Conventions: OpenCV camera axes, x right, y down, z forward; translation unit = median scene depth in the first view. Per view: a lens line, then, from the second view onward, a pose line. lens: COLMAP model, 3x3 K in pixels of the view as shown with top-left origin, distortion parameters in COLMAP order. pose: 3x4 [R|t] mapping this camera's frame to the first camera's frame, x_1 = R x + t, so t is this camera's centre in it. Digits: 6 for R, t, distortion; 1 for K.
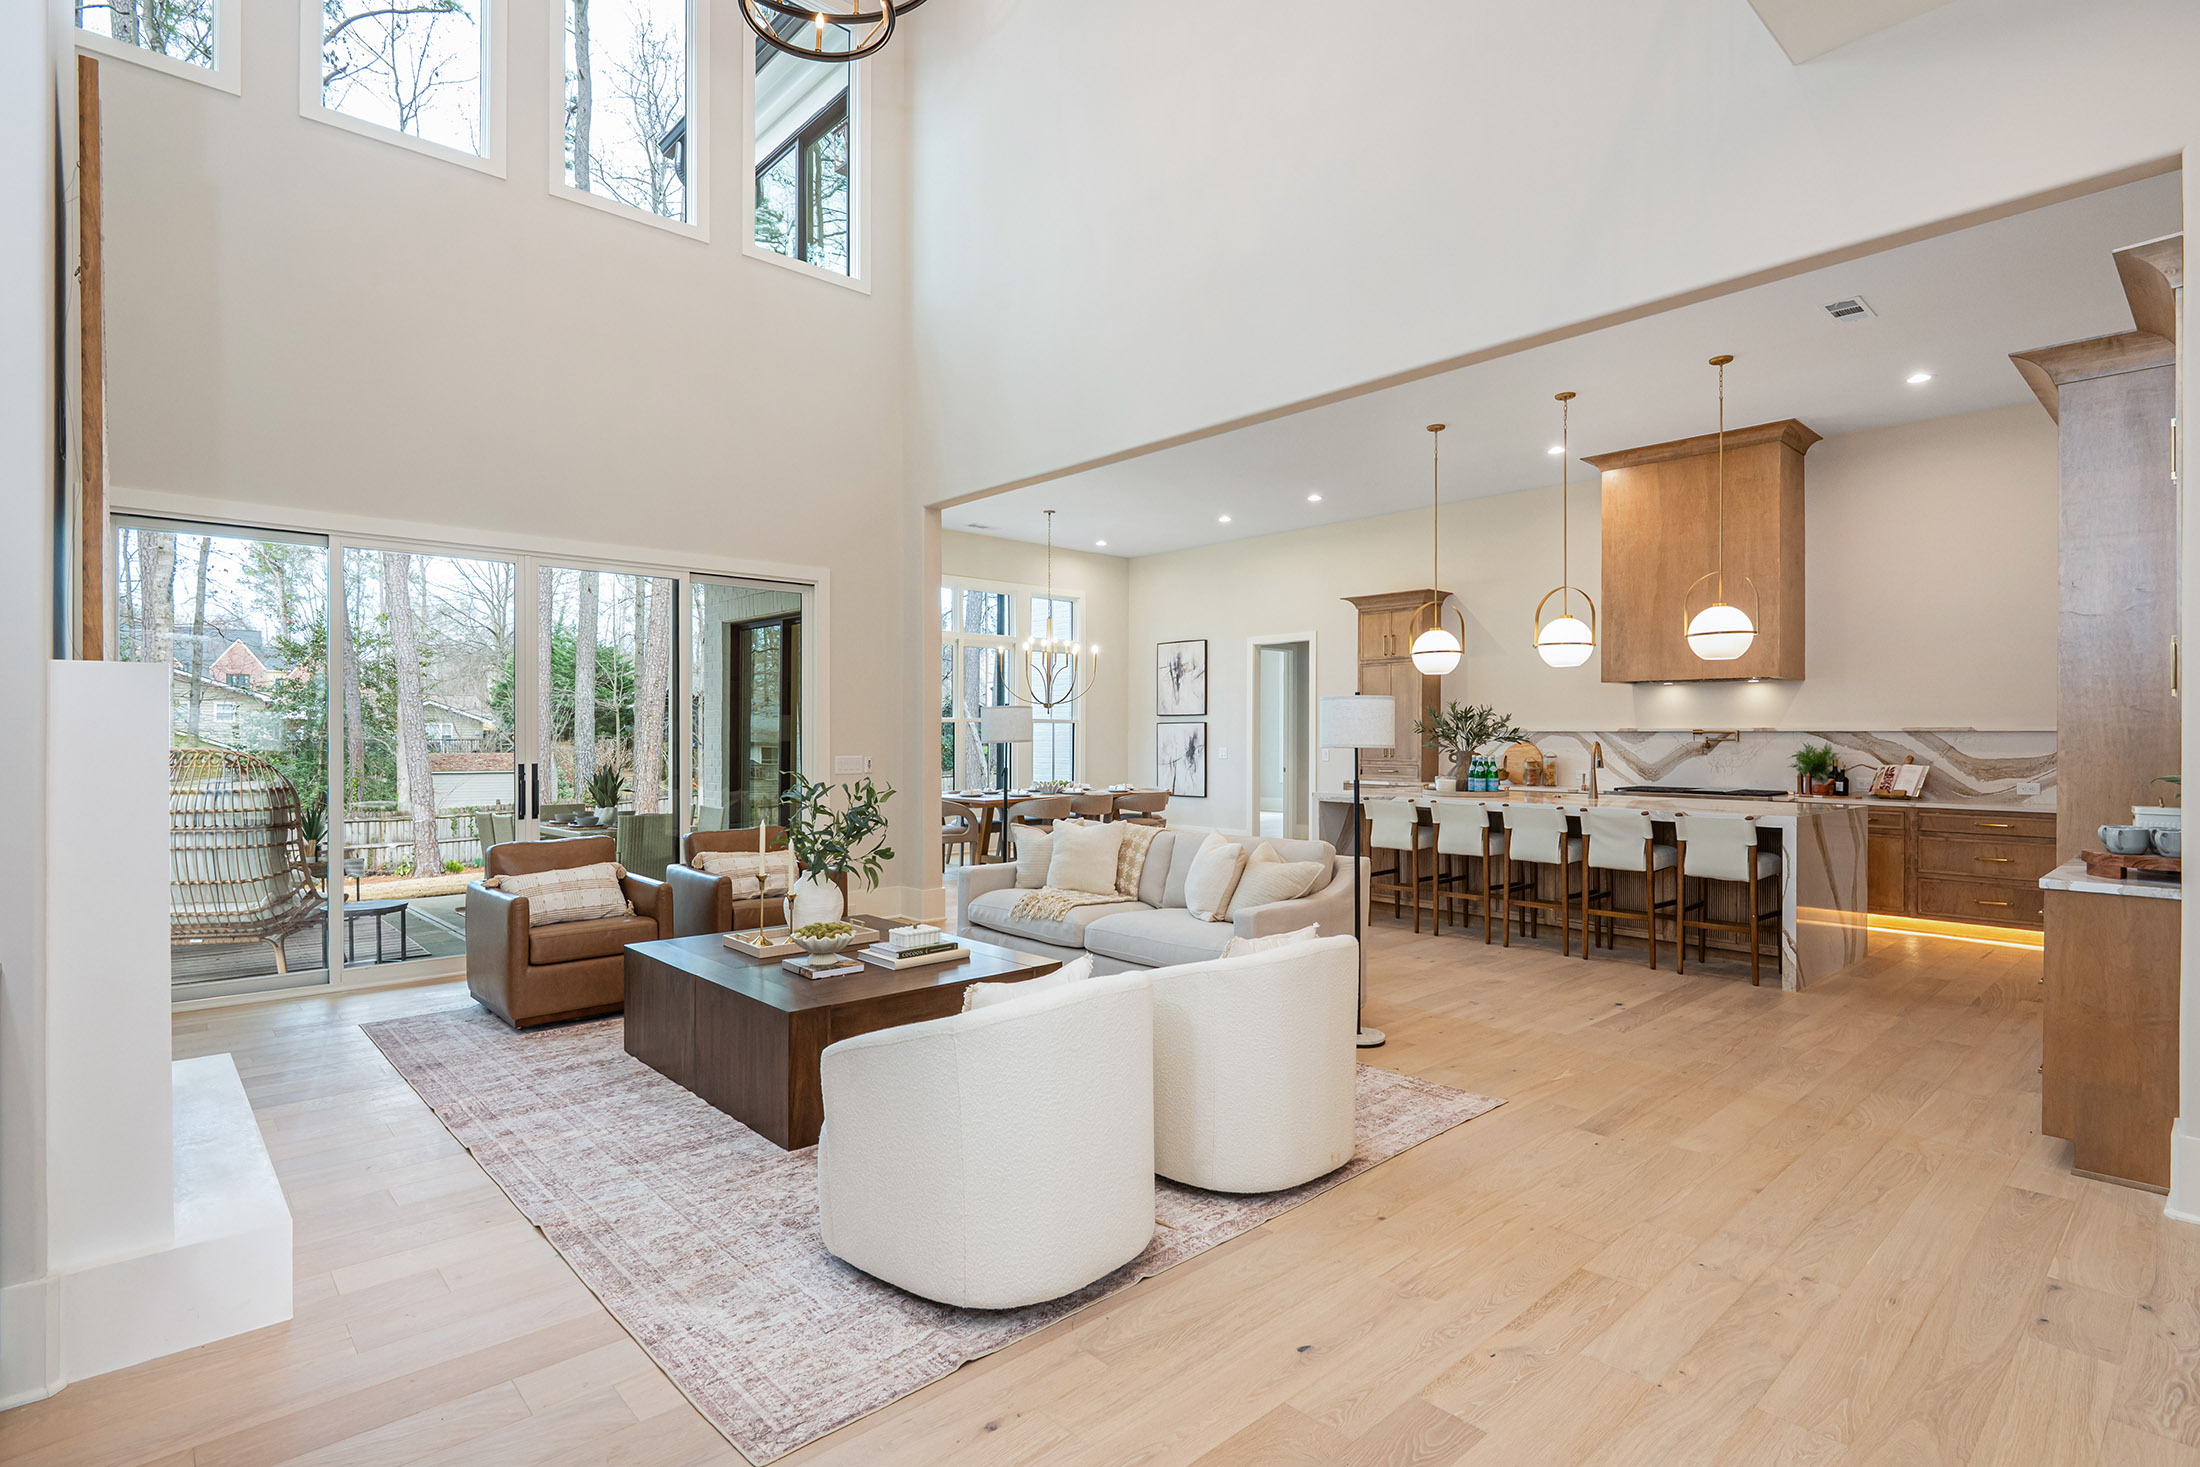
lens RADIAL K [[1064.2, 0, 1073.7], [0, 1064.2, 731.2], [0, 0, 1]] dist [0.020593, -0.019091]
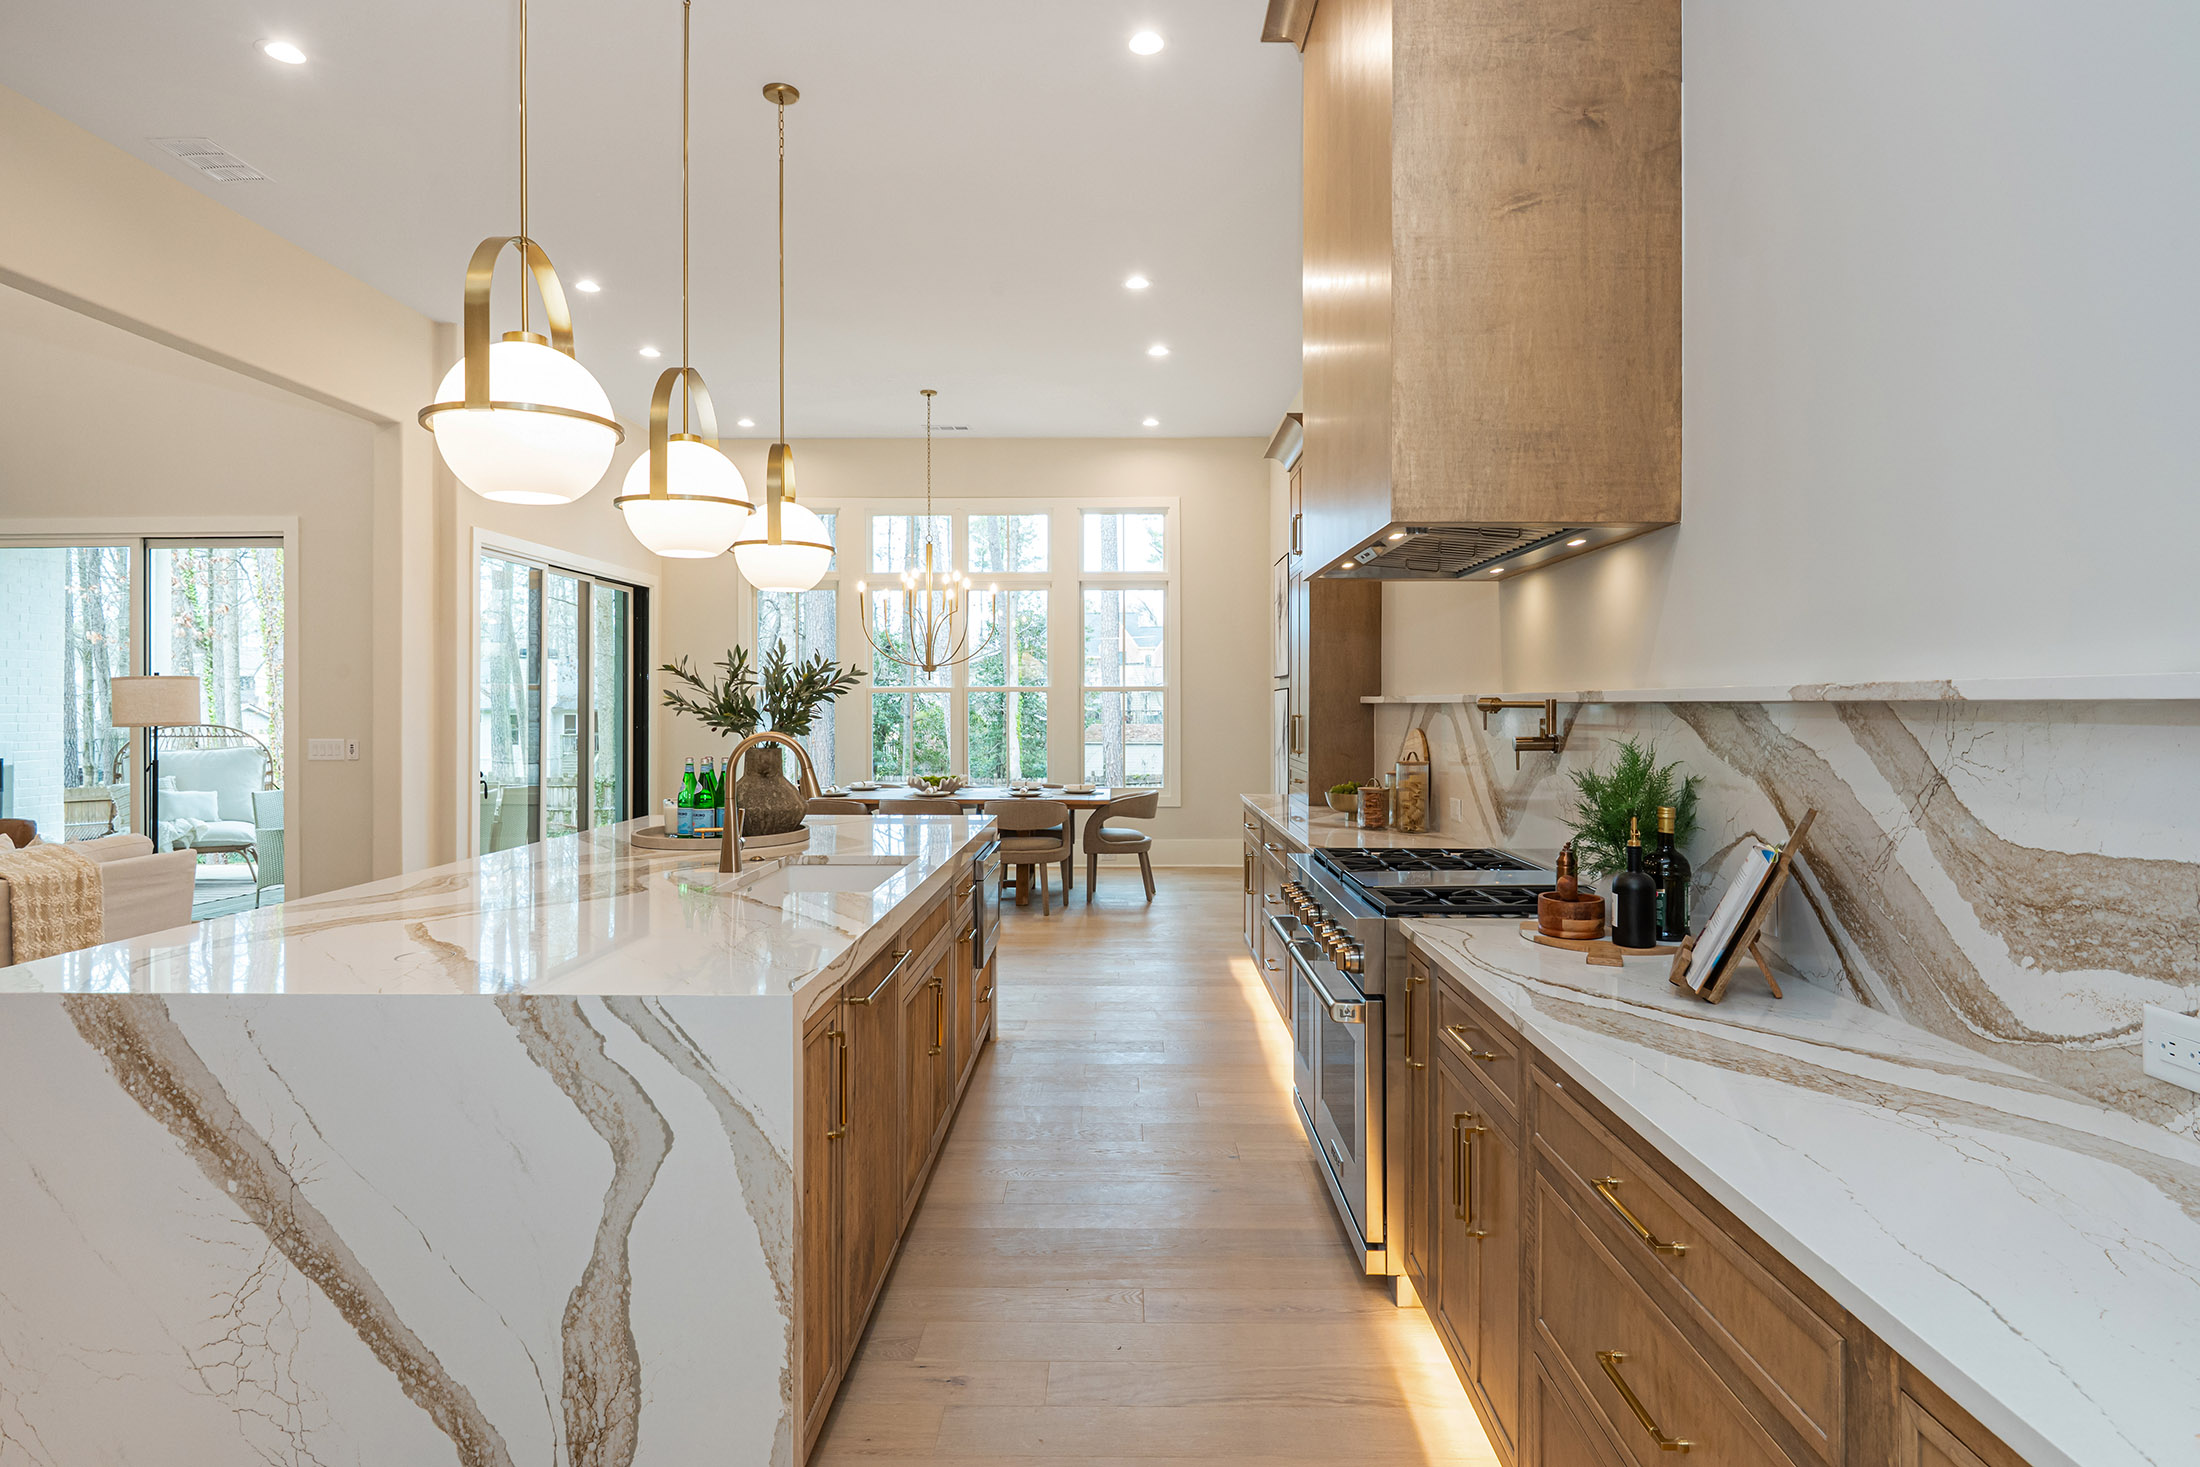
lens RADIAL K [[1195.1, 0, 1109.7], [0, 1195.1, 698.7], [0, 0, 1]] dist [-0.004844, -0.000688]
pose [[0.740366, -0.007074, -0.672167, 0.850620], [0.006840, 0.999972, -0.002989, -0.001178], [0.672169, -0.002385, 0.740394, 0.715740]]
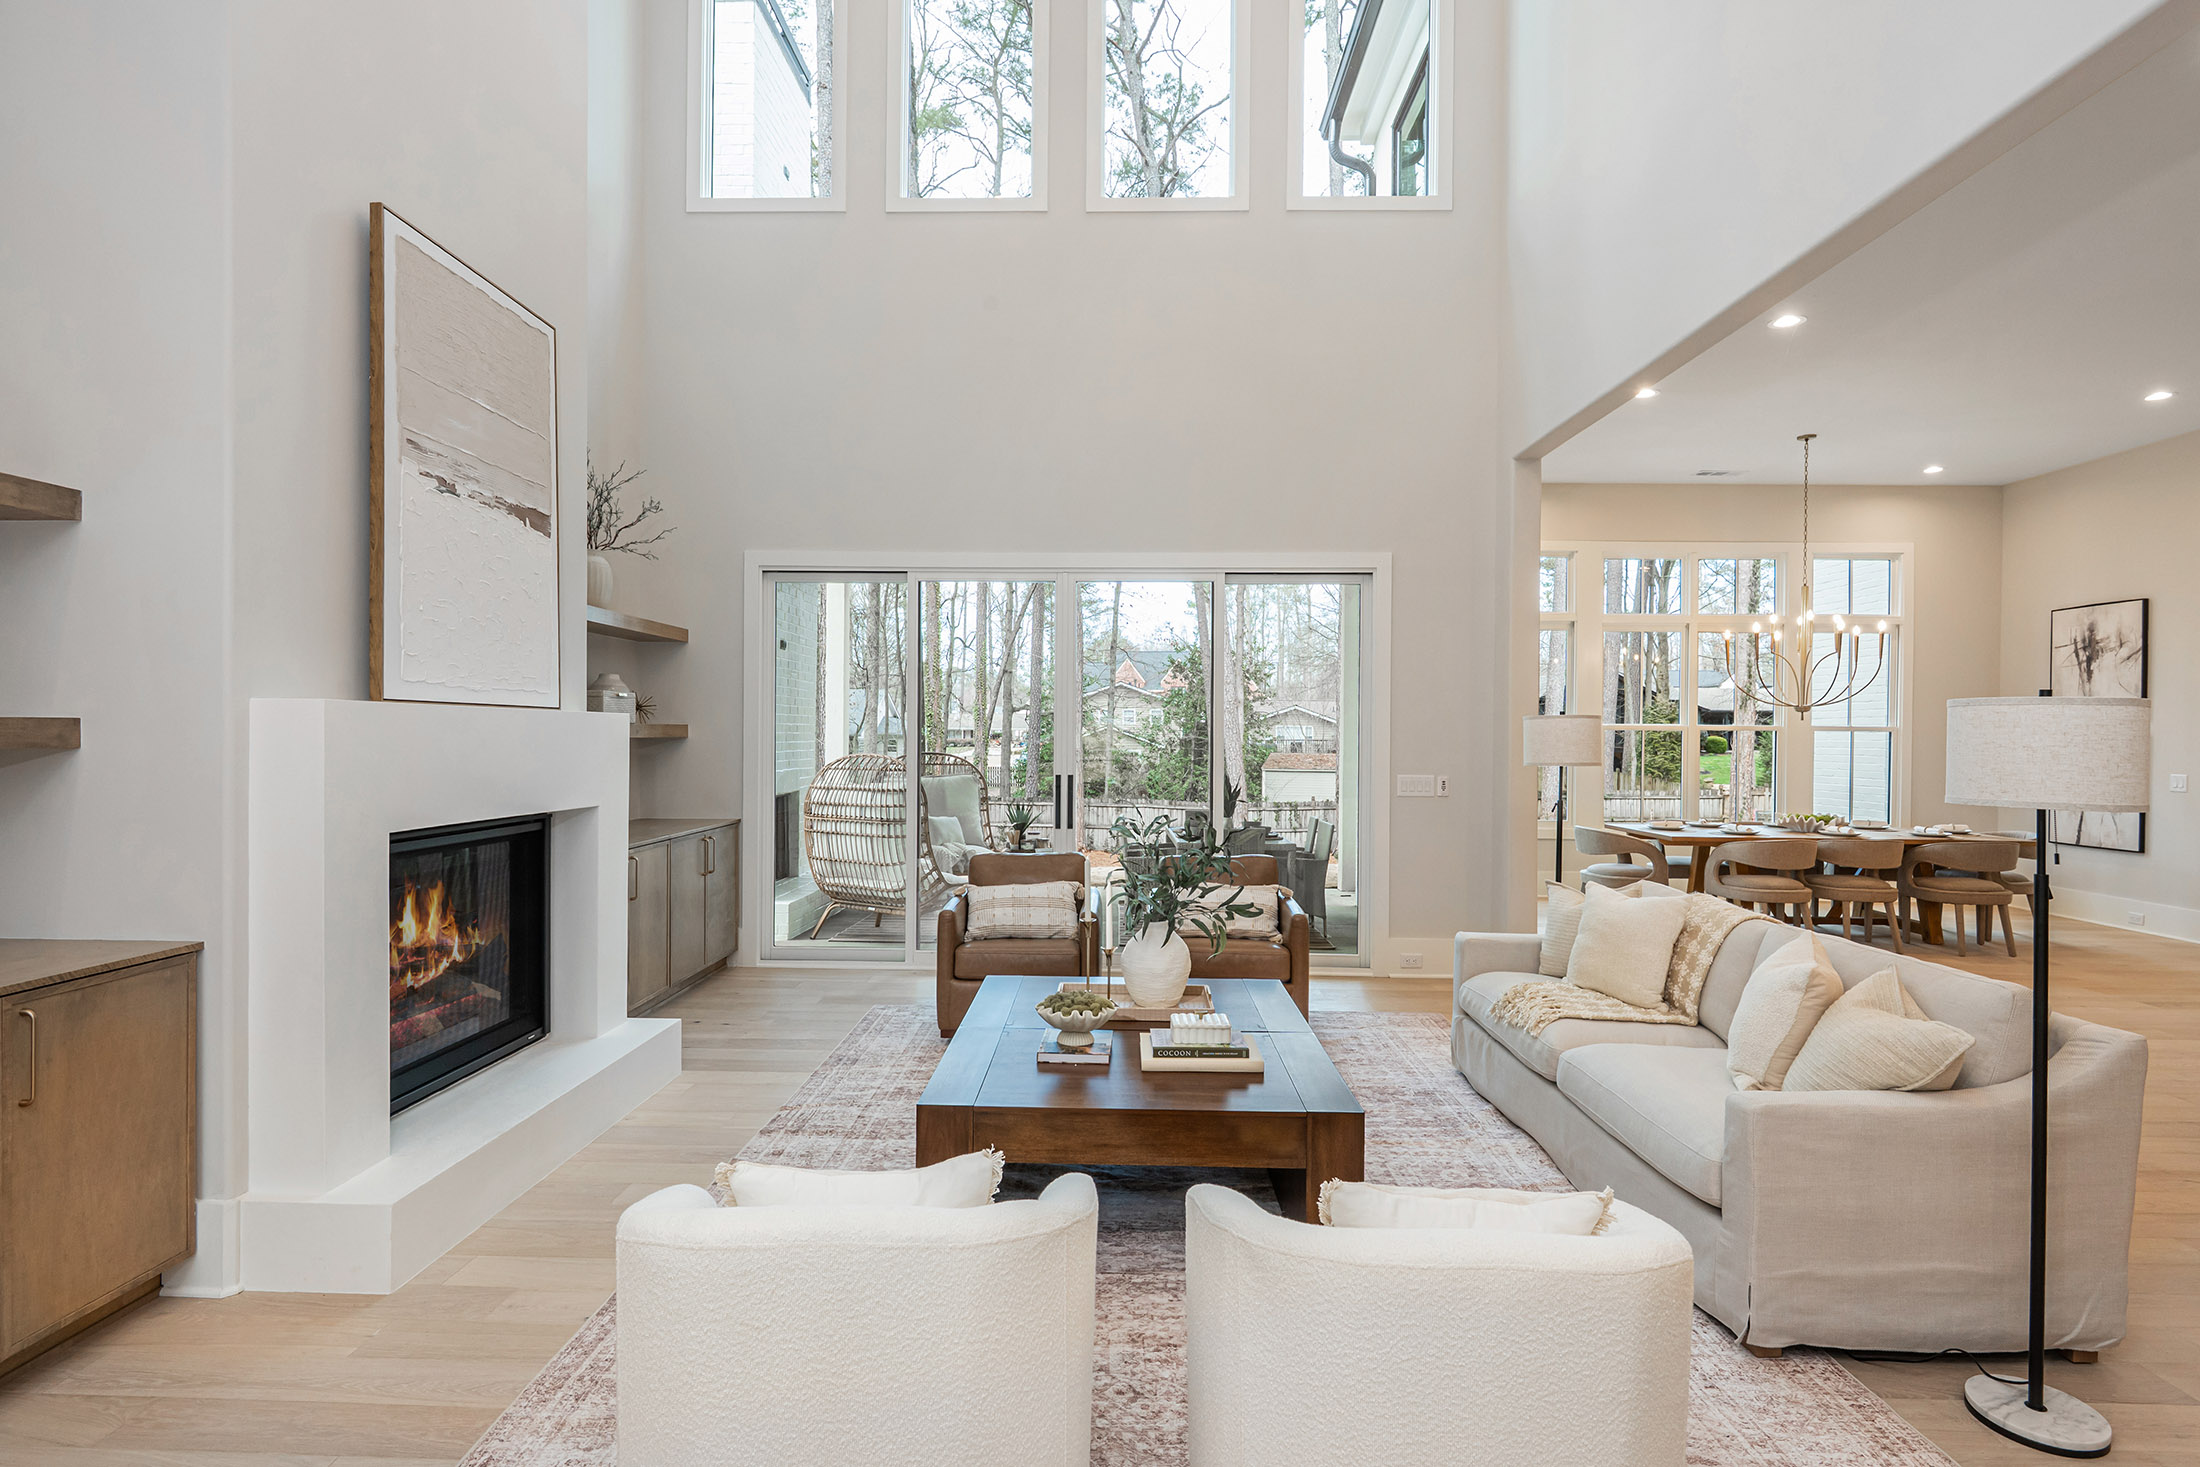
lens RADIAL K [[1066.1, 0, 1100.0], [0, 1066.1, 733.5], [0, 0, 1]] dist [0.002900, -0.004648]
pose [[0.729977, 0.005526, -0.683449, 0.174311], [-0.005253, 0.999983, 0.002474, -0.009497], [0.683451, 0.001785, 0.729994, 0.225267]]
